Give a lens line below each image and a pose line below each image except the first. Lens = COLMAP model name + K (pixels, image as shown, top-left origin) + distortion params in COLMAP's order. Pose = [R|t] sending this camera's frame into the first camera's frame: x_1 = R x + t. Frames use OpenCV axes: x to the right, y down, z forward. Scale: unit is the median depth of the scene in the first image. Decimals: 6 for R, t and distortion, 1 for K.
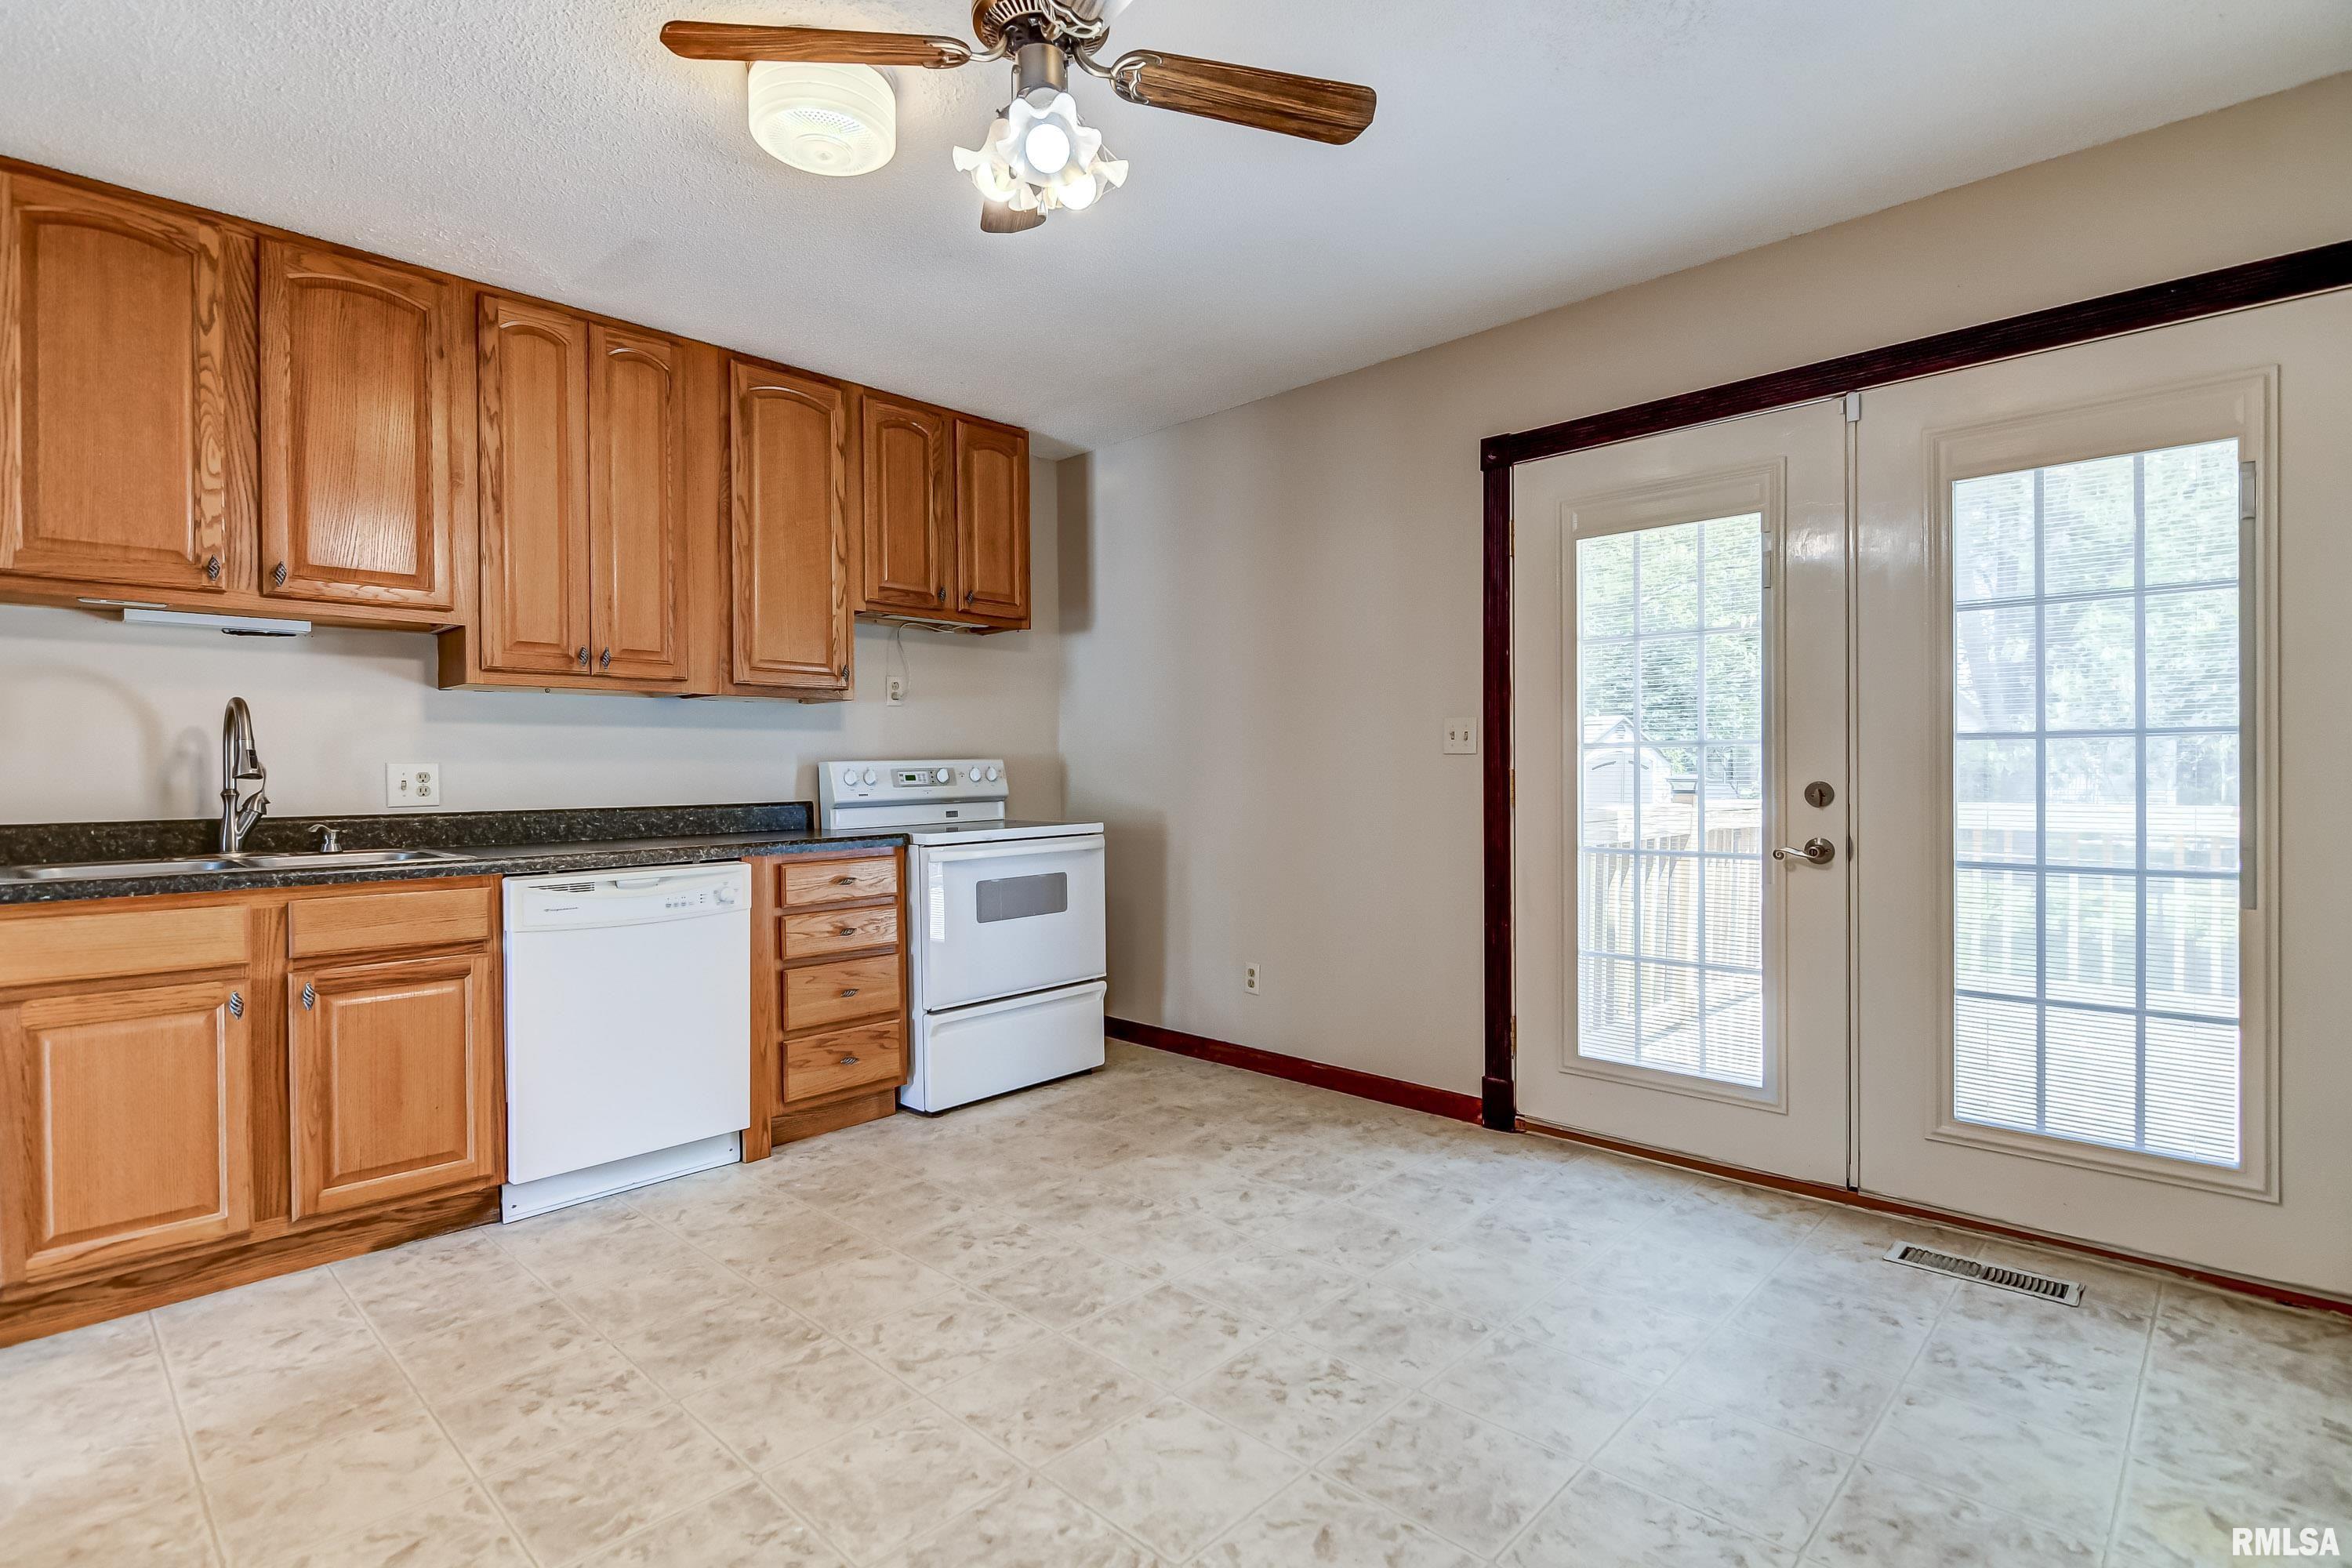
lens RADIAL K [[1131.7, 0, 1170.2], [0, 1131.7, 780.3], [0, 0, 1]] dist [0.013685, -0.011099]
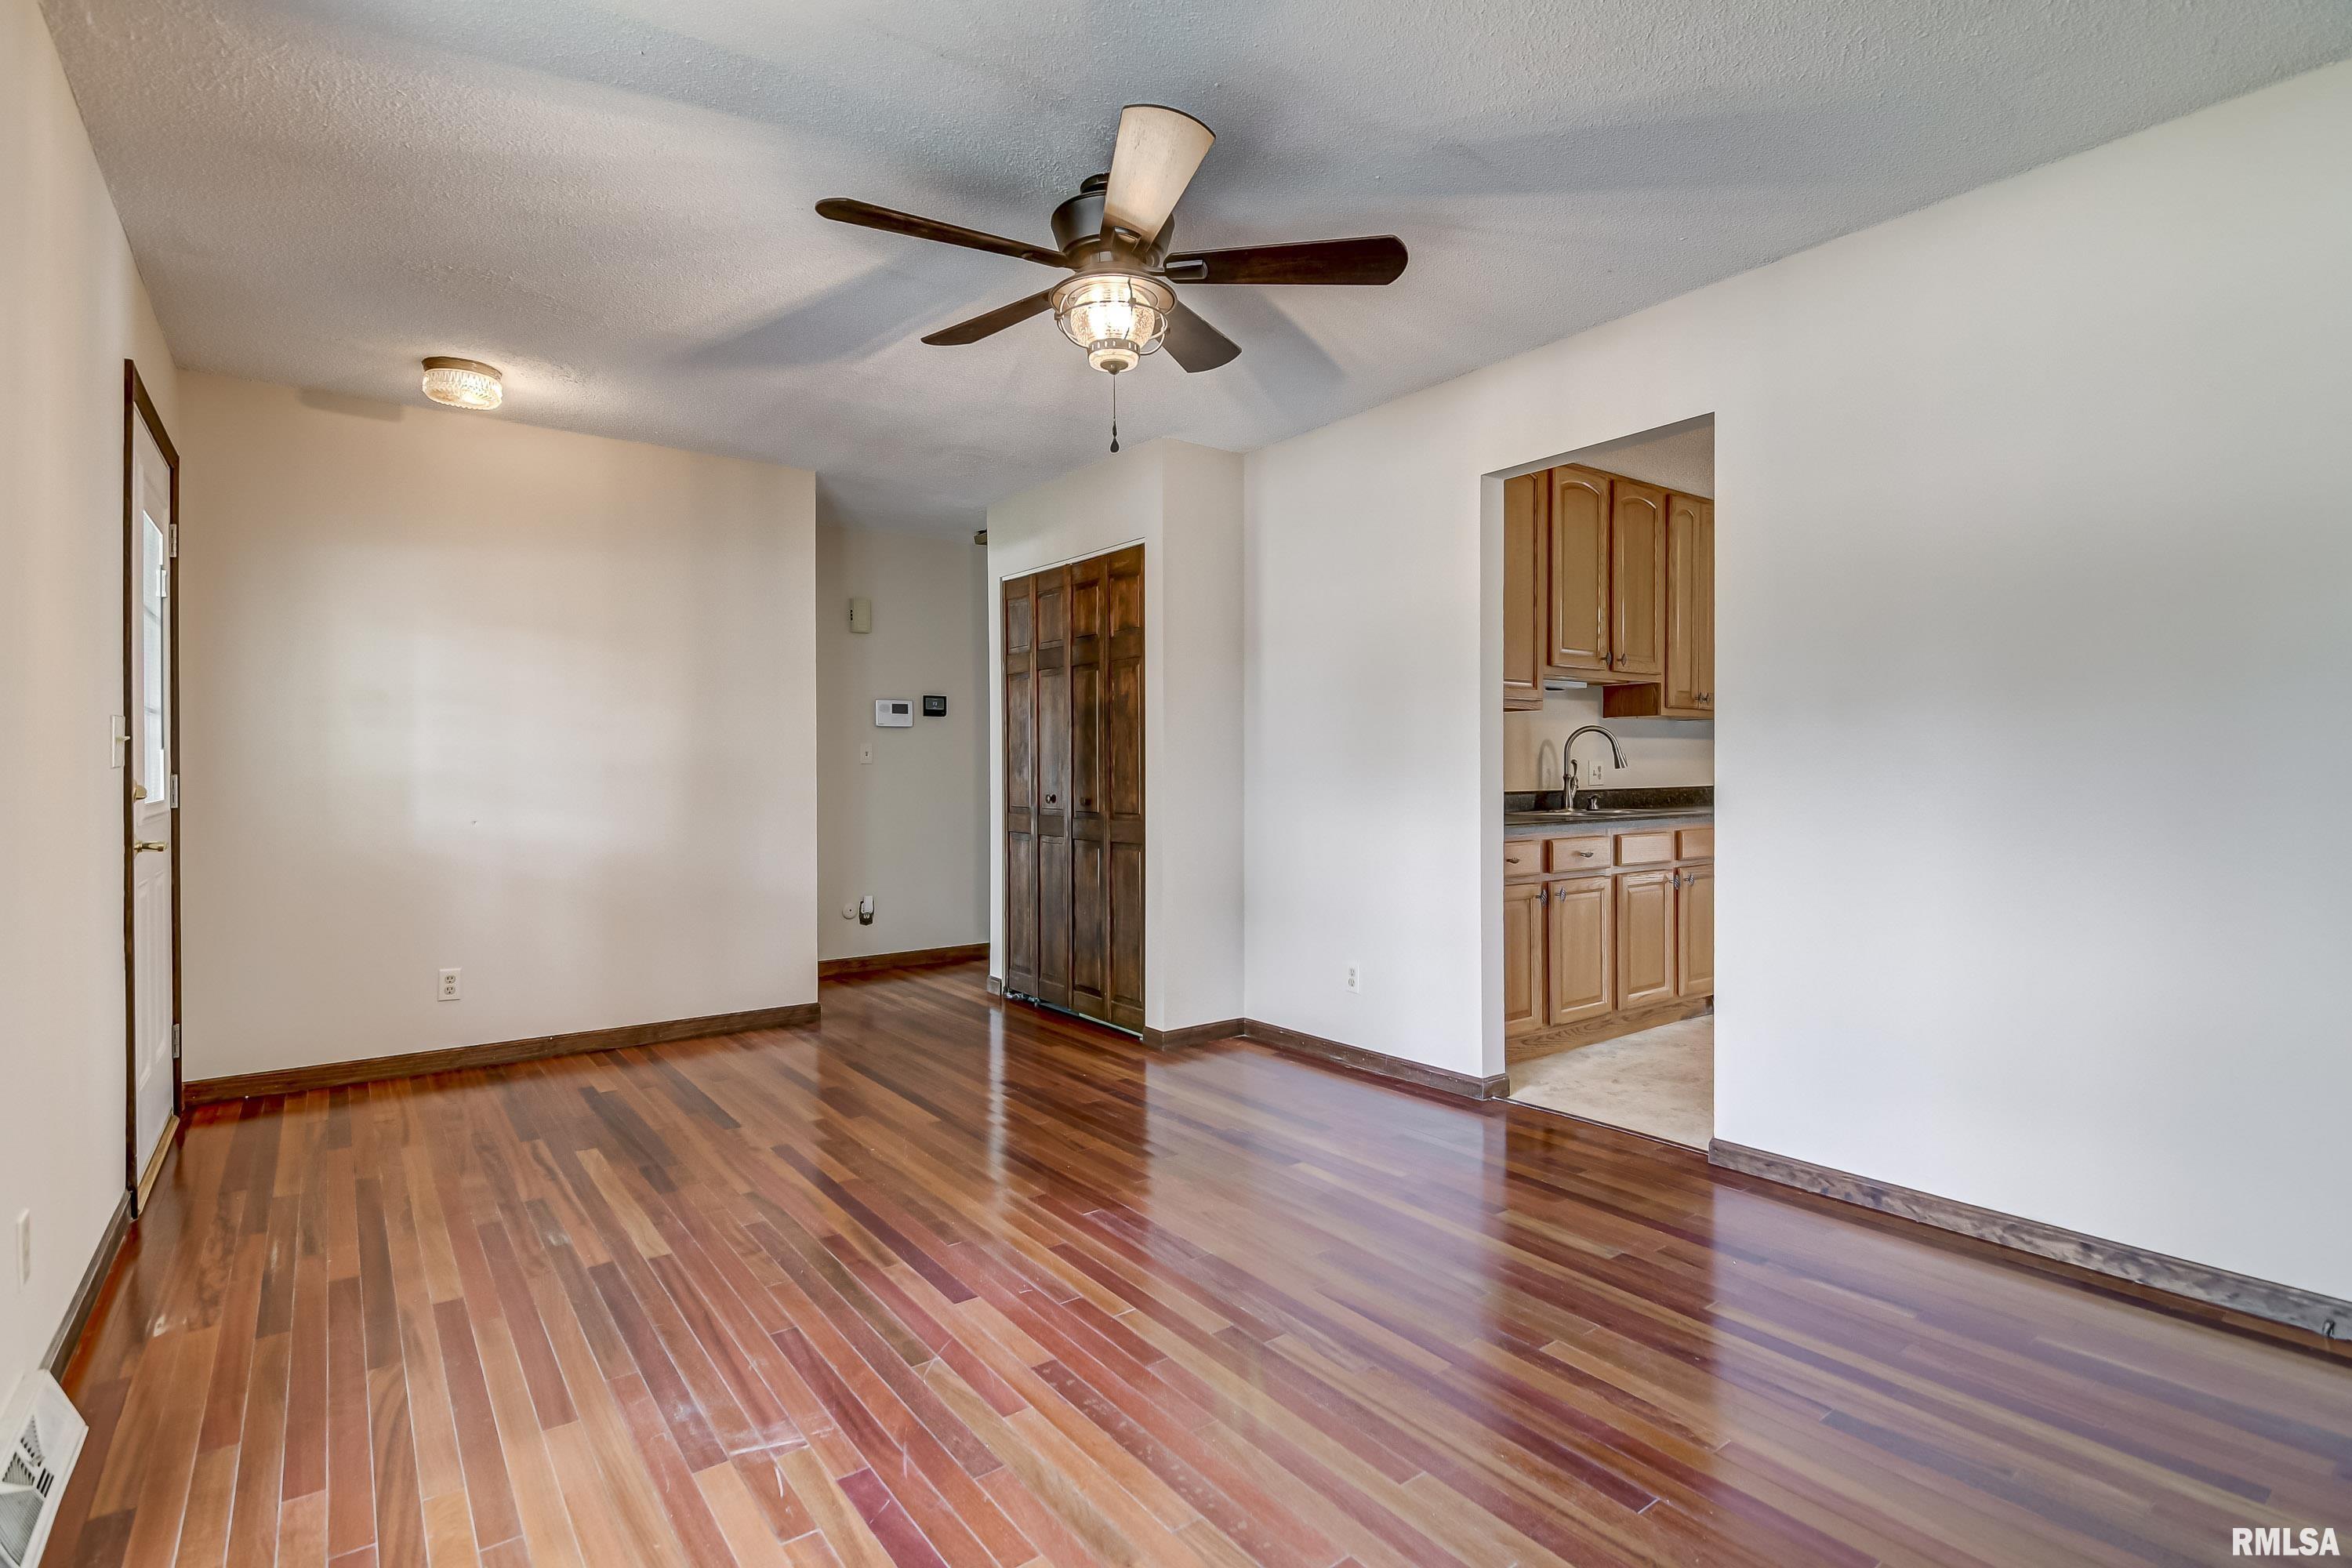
lens RADIAL K [[1131.7, 0, 1170.2], [0, 1131.7, 780.3], [0, 0, 1]] dist [0.013685, -0.011099]
pose [[0.984299, -0.005563, -0.176423, -0.991997], [0.002978, 0.999884, -0.014915, 0.037562], [0.176486, 0.014156, 0.984201, -0.805537]]
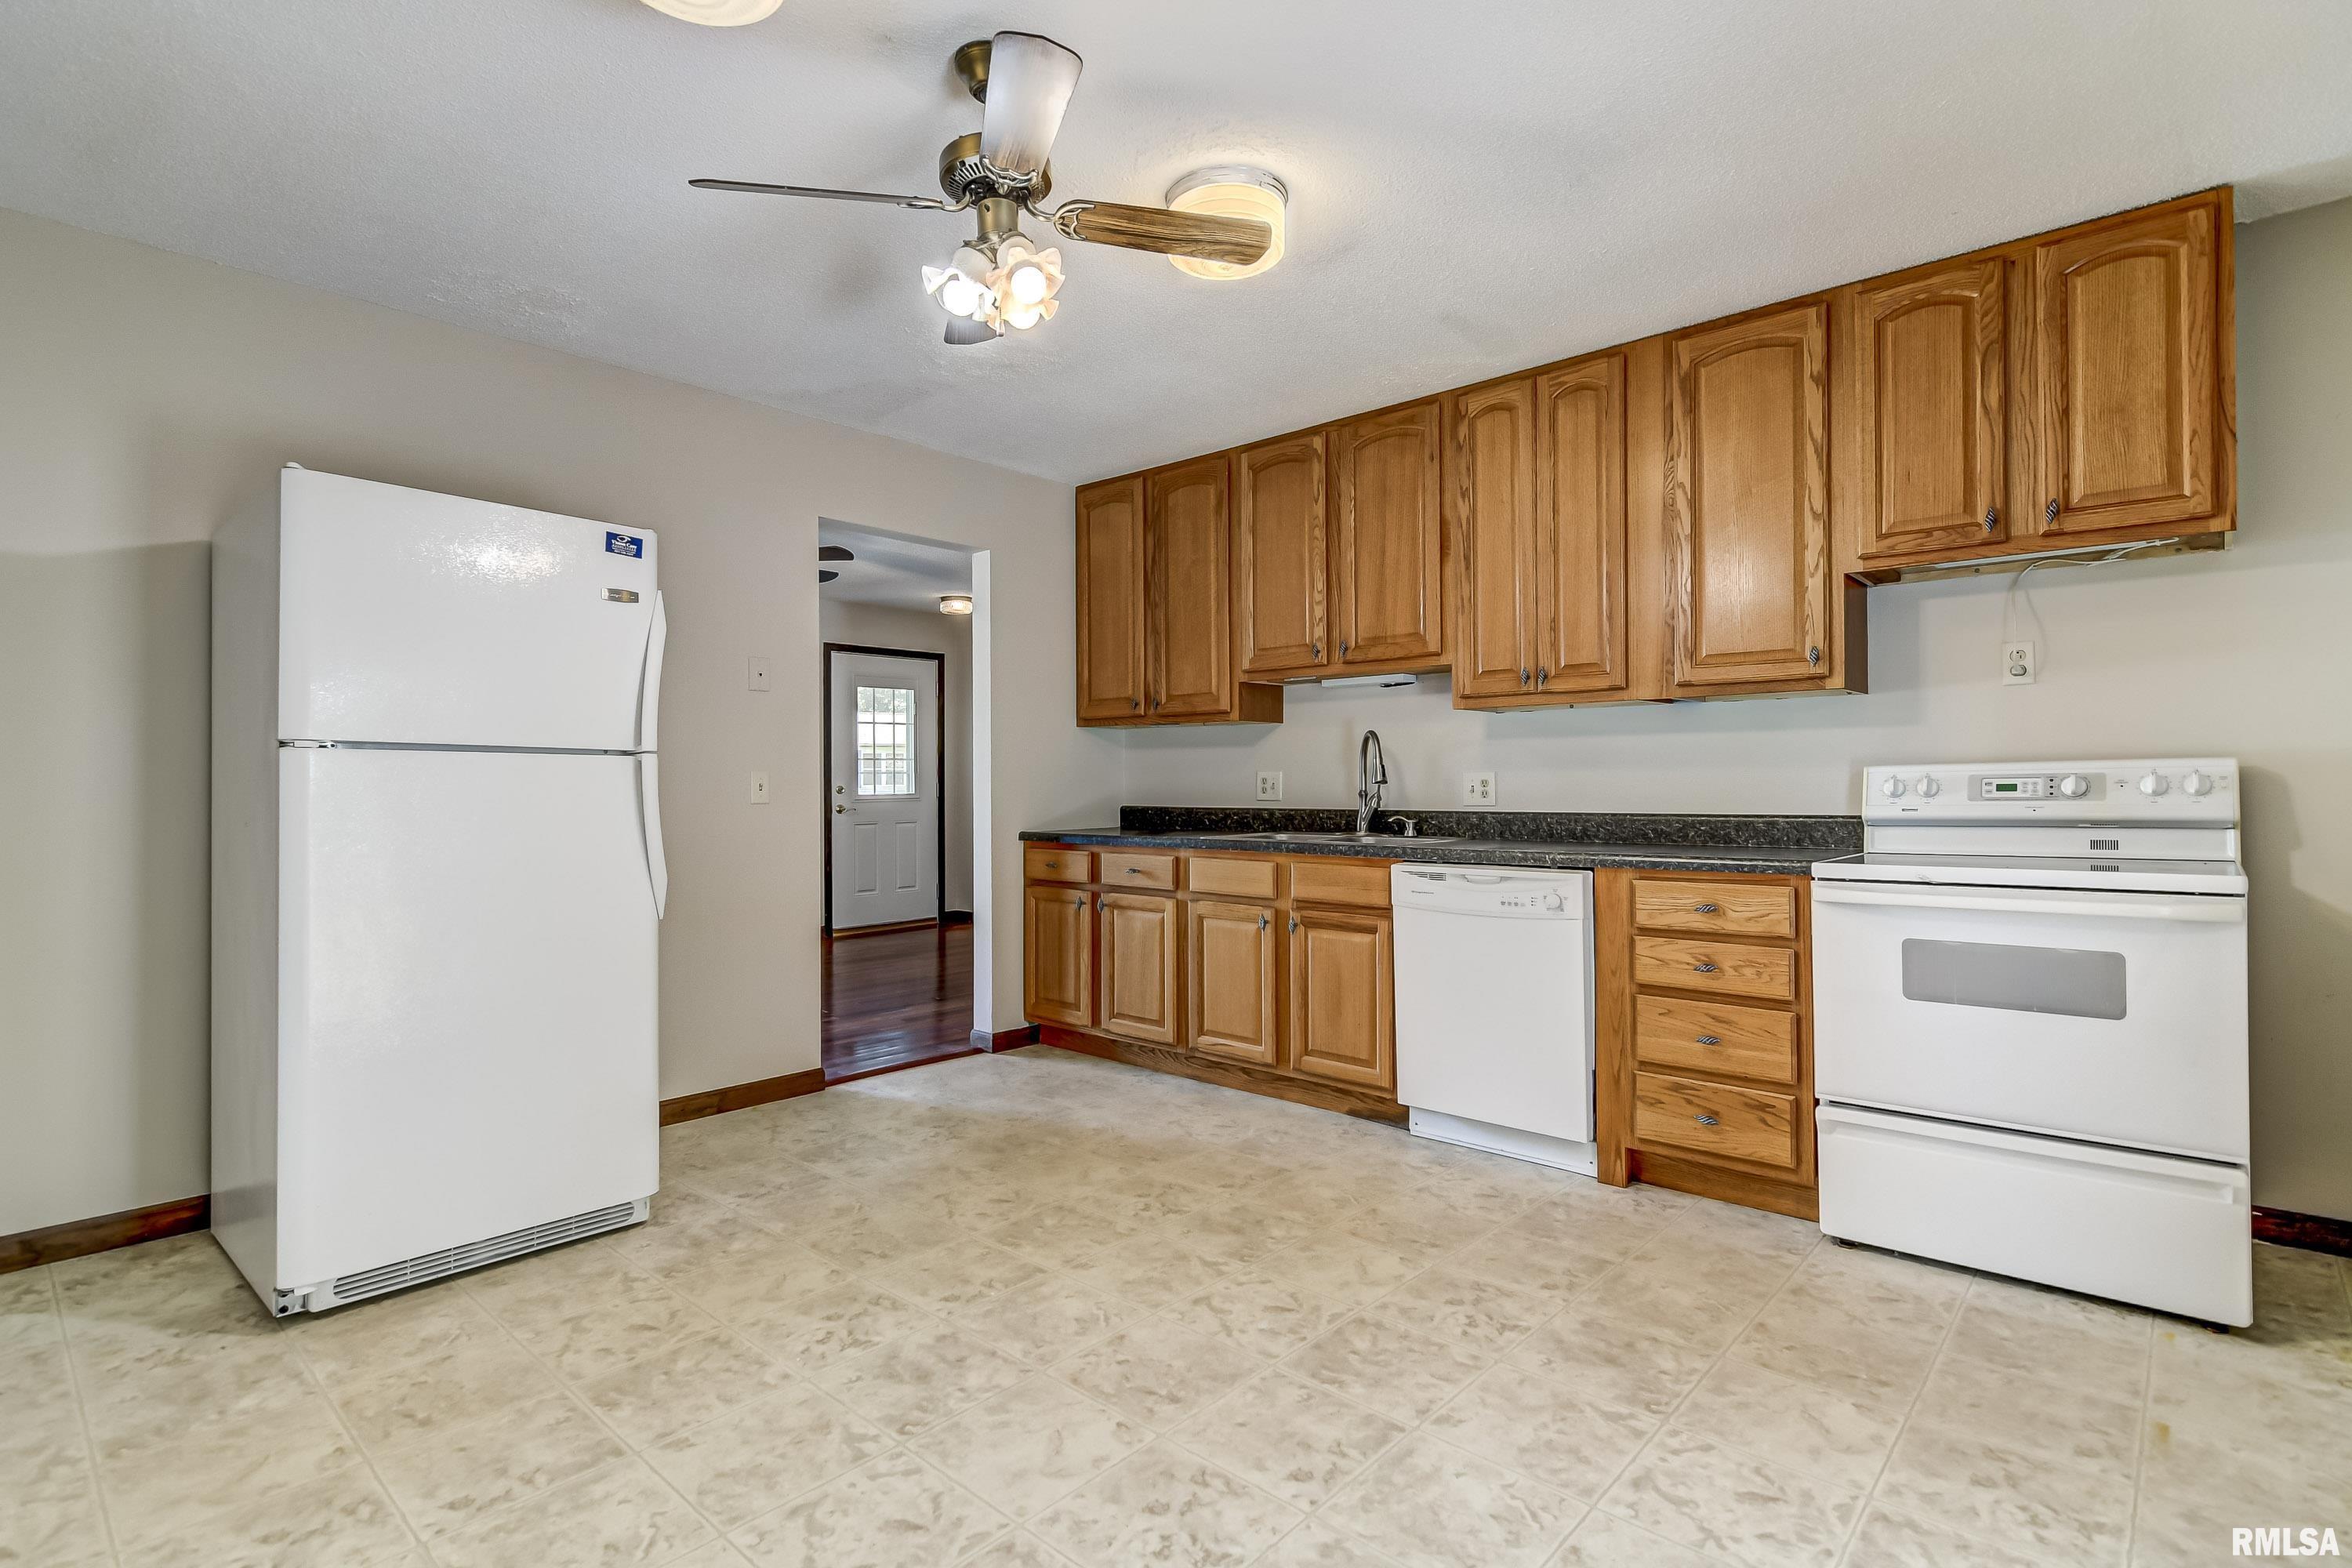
lens RADIAL K [[1131.7, 0, 1170.2], [0, 1131.7, 780.3], [0, 0, 1]] dist [0.013685, -0.011099]
pose [[0.022169, 0.004523, -0.999744, 0.597481], [-0.004581, 0.999980, 0.004422, -0.009826], [0.999744, 0.004482, 0.022189, 0.617815]]
